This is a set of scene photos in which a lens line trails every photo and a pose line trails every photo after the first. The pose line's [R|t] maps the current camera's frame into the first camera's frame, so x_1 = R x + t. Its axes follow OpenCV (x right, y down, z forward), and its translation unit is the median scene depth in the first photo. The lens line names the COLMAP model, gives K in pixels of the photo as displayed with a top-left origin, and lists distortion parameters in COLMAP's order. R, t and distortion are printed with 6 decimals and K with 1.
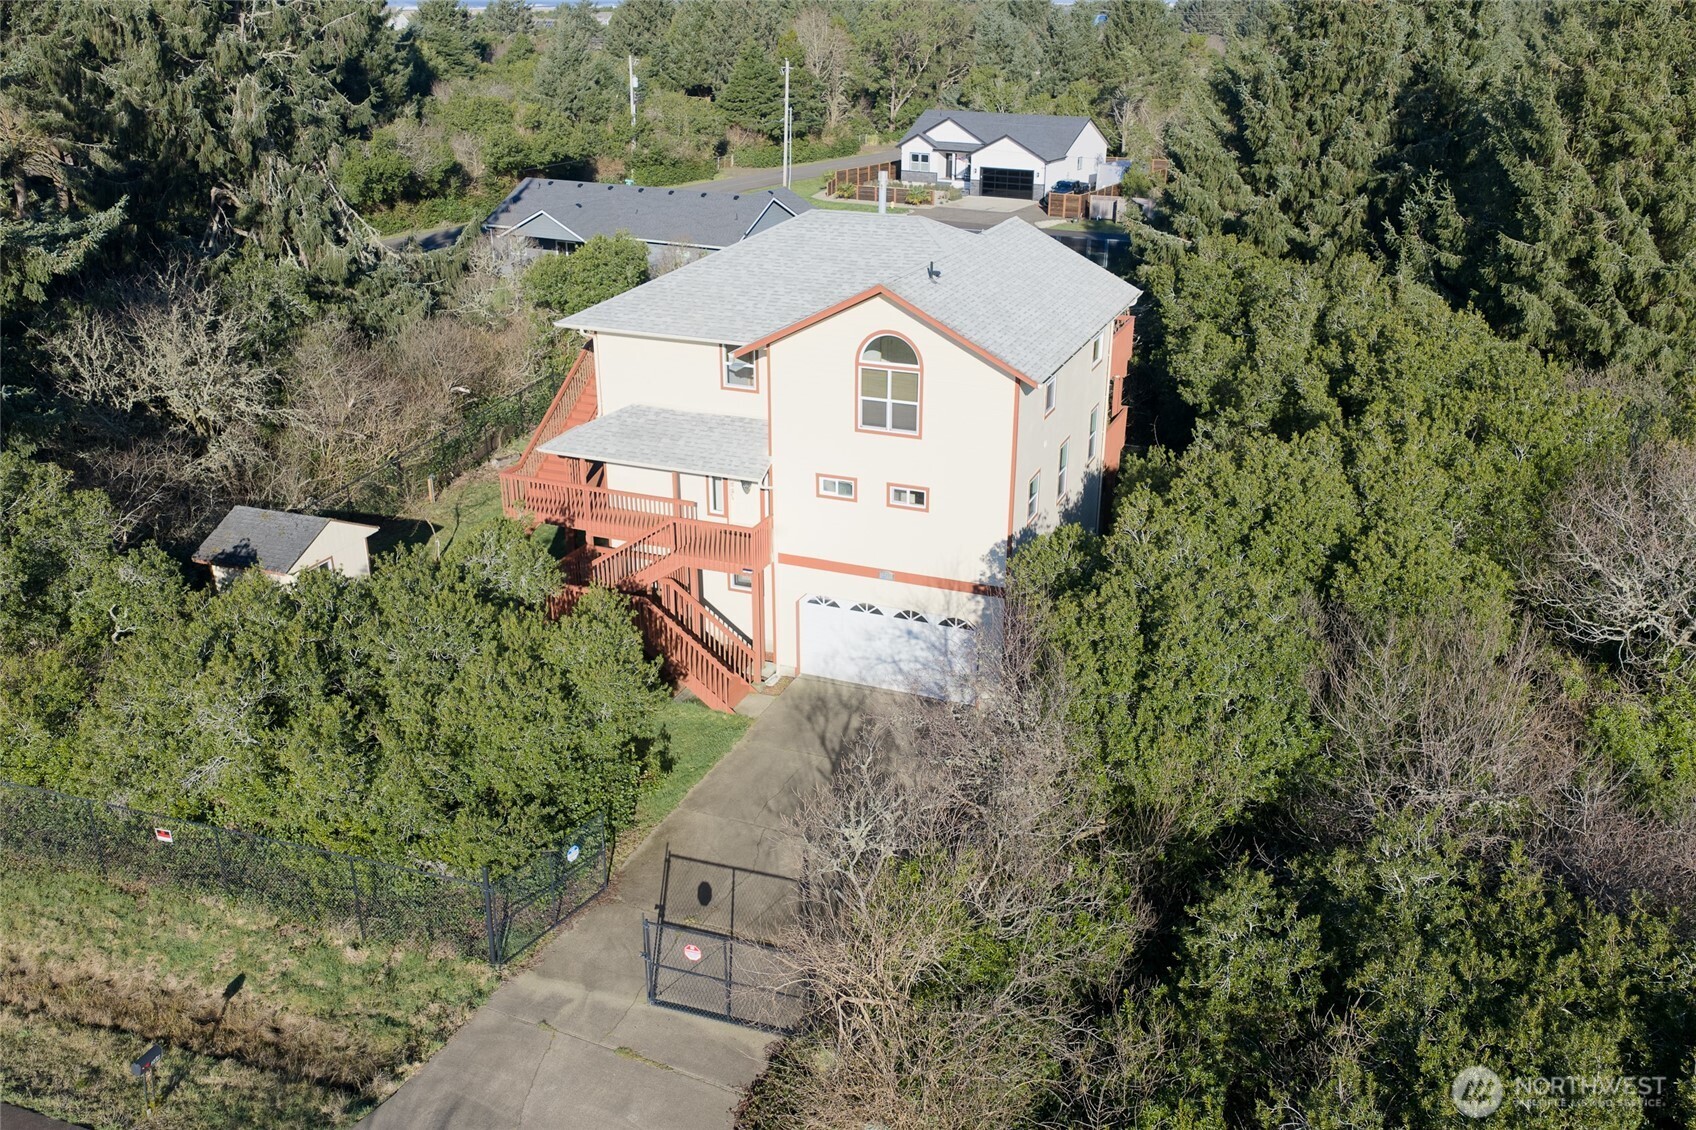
lens RADIAL K [[1383.6, 0, 848.0], [0, 1383.6, 566.2], [0, 0, 1]] dist [0.004648, -0.002413]
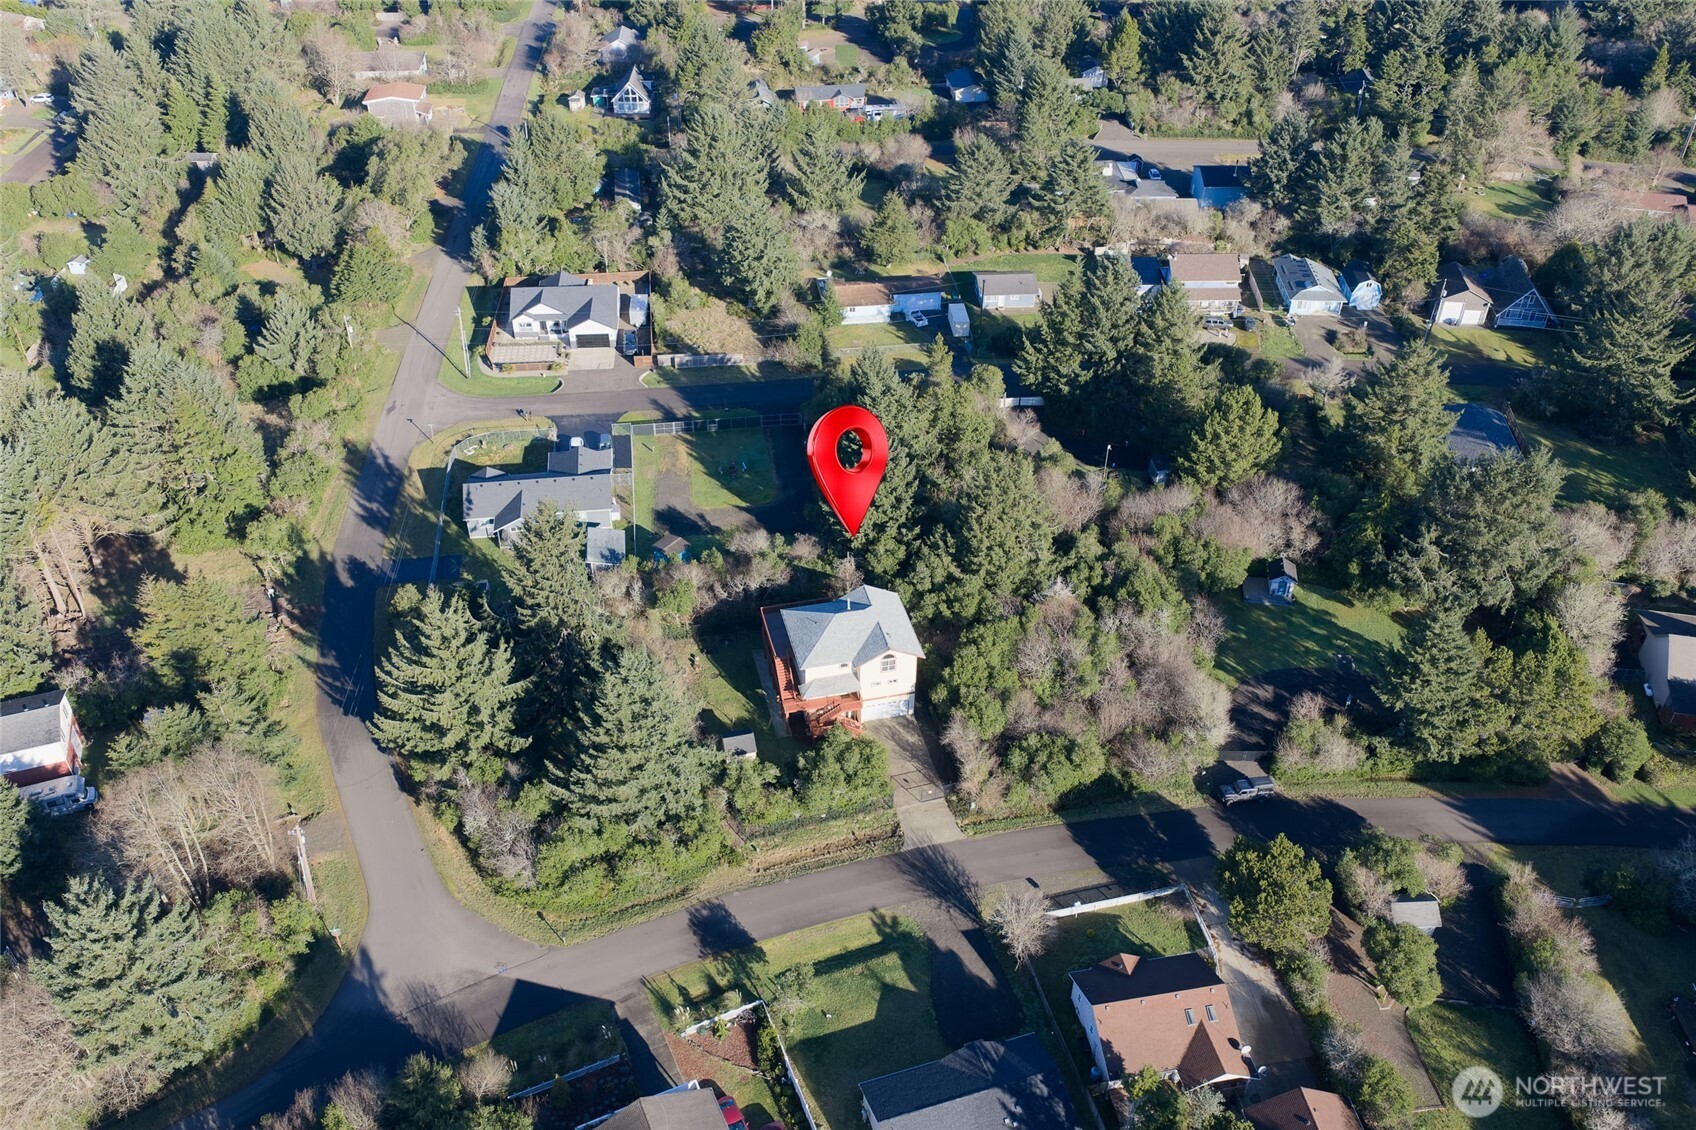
lens RADIAL K [[1383.6, 0, 849.5], [0, 1383.6, 563.7], [0, 0, 1]] dist [0.004648, -0.002413]
pose [[0.809199, -0.355022, 0.468142, -1.916676], [0.219263, 0.921702, 0.319982, -1.760547], [-0.545088, -0.156283, 0.823684, -2.405137]]
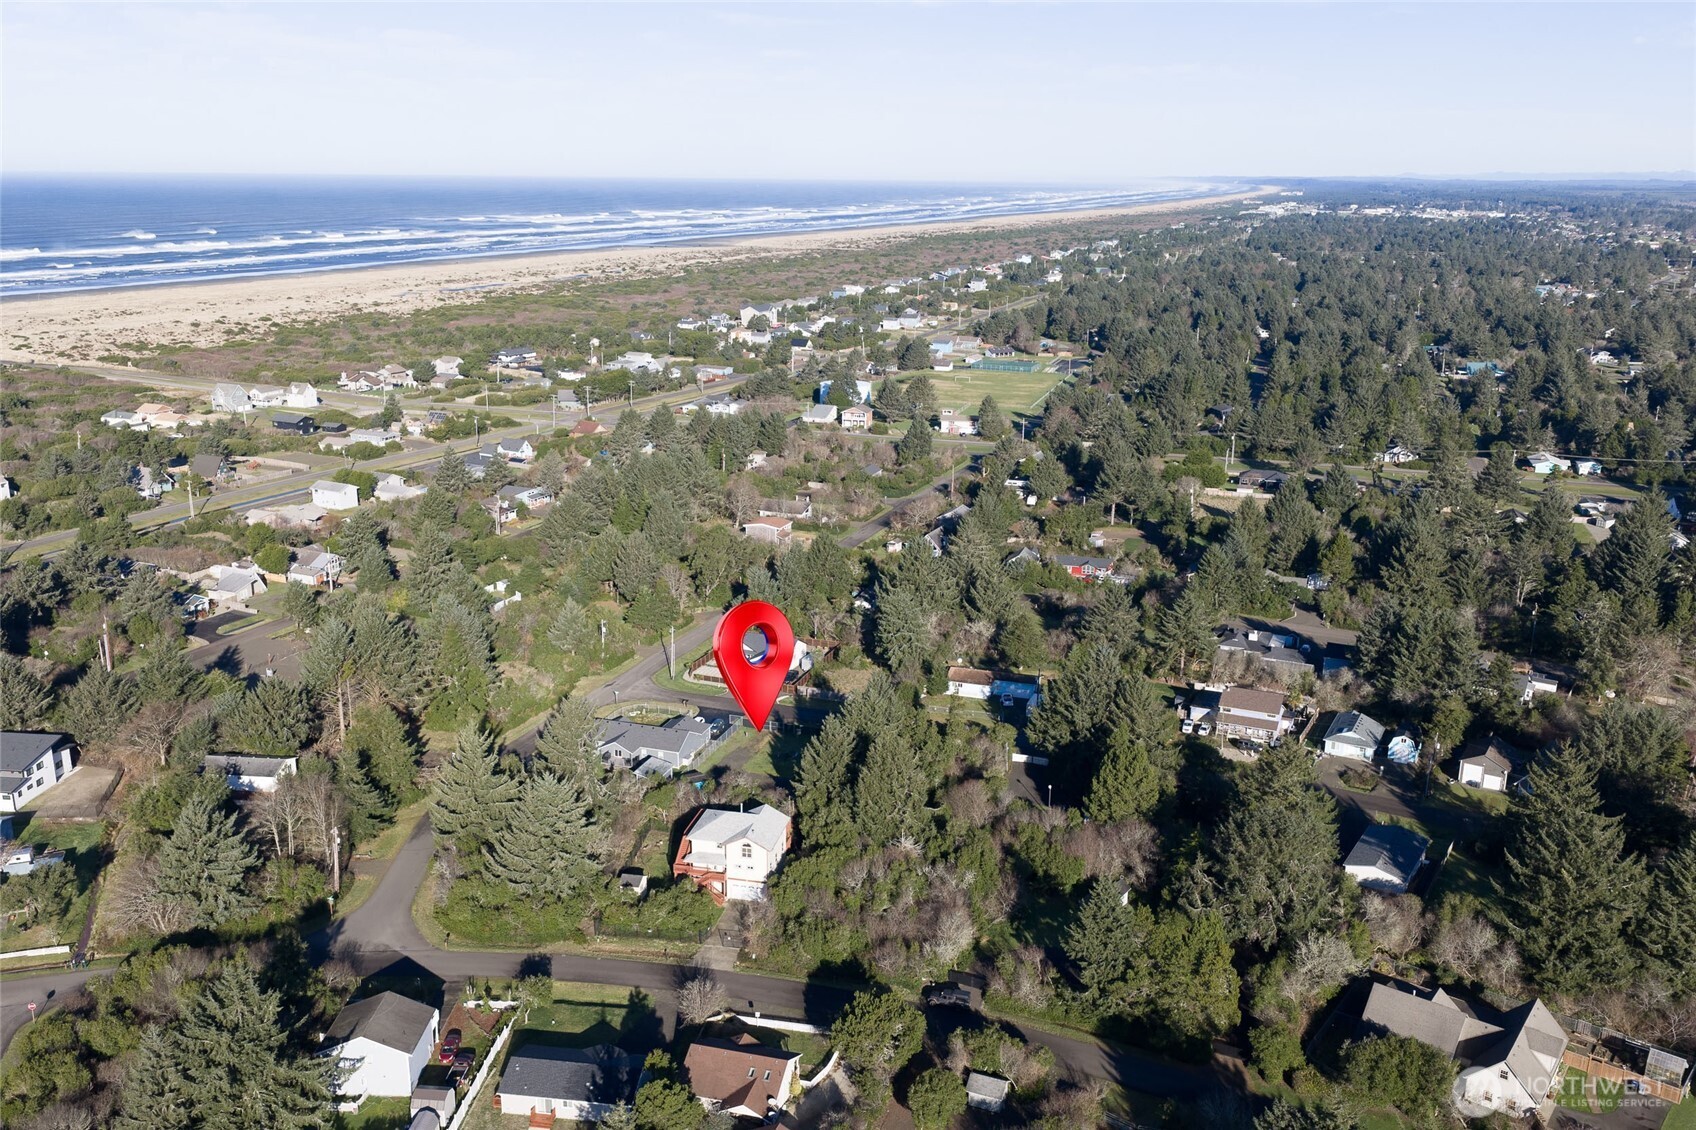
lens RADIAL K [[1383.6, 0, 850.5], [0, 1383.6, 564.4], [0, 0, 1]] dist [0.004648, -0.002413]
pose [[0.985066, -0.041089, 0.167201, -0.459914], [0.060337, 0.991906, -0.111722, -0.631500], [-0.161257, 0.120142, 0.979572, -4.912420]]
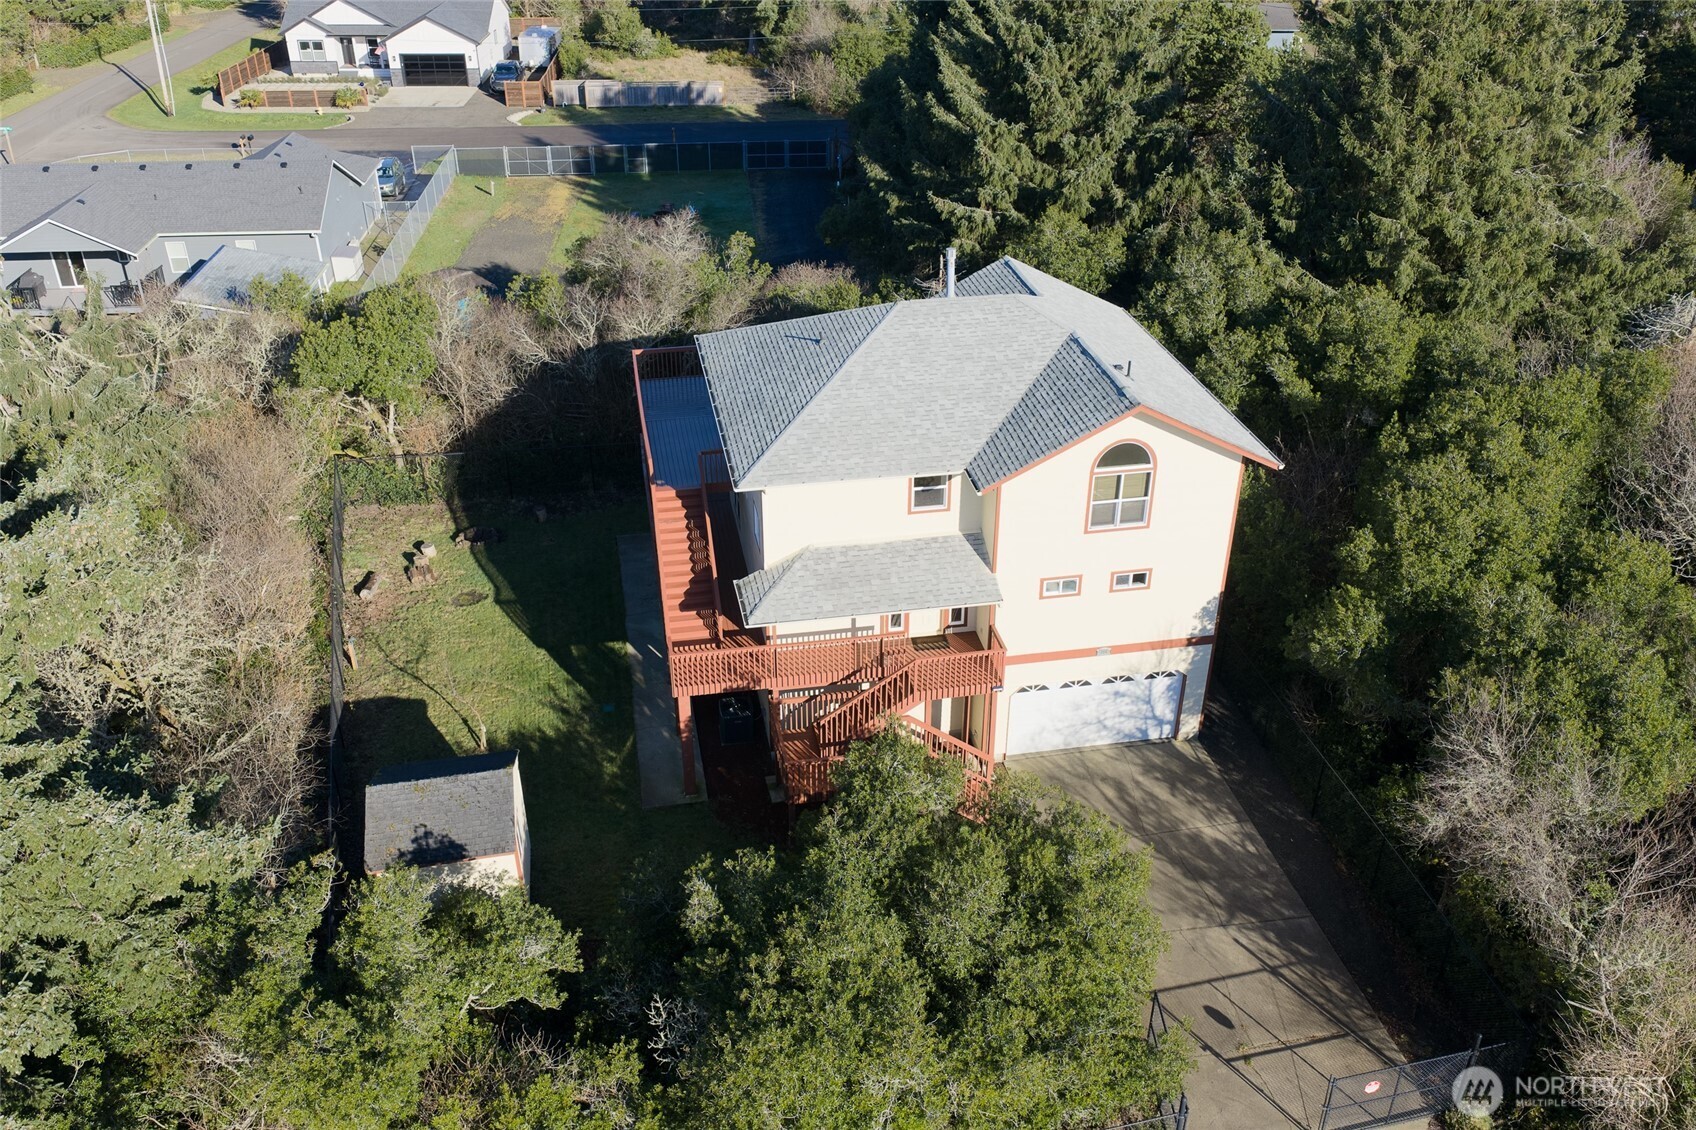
lens RADIAL K [[1383.6, 0, 846.8], [0, 1383.6, 559.2], [0, 0, 1]] dist [0.004648, -0.002413]
pose [[0.839531, -0.272066, 0.470285, -0.602351], [0.203713, 0.960069, 0.191752, -0.297437], [-0.503675, -0.065179, 0.861431, 0.186305]]
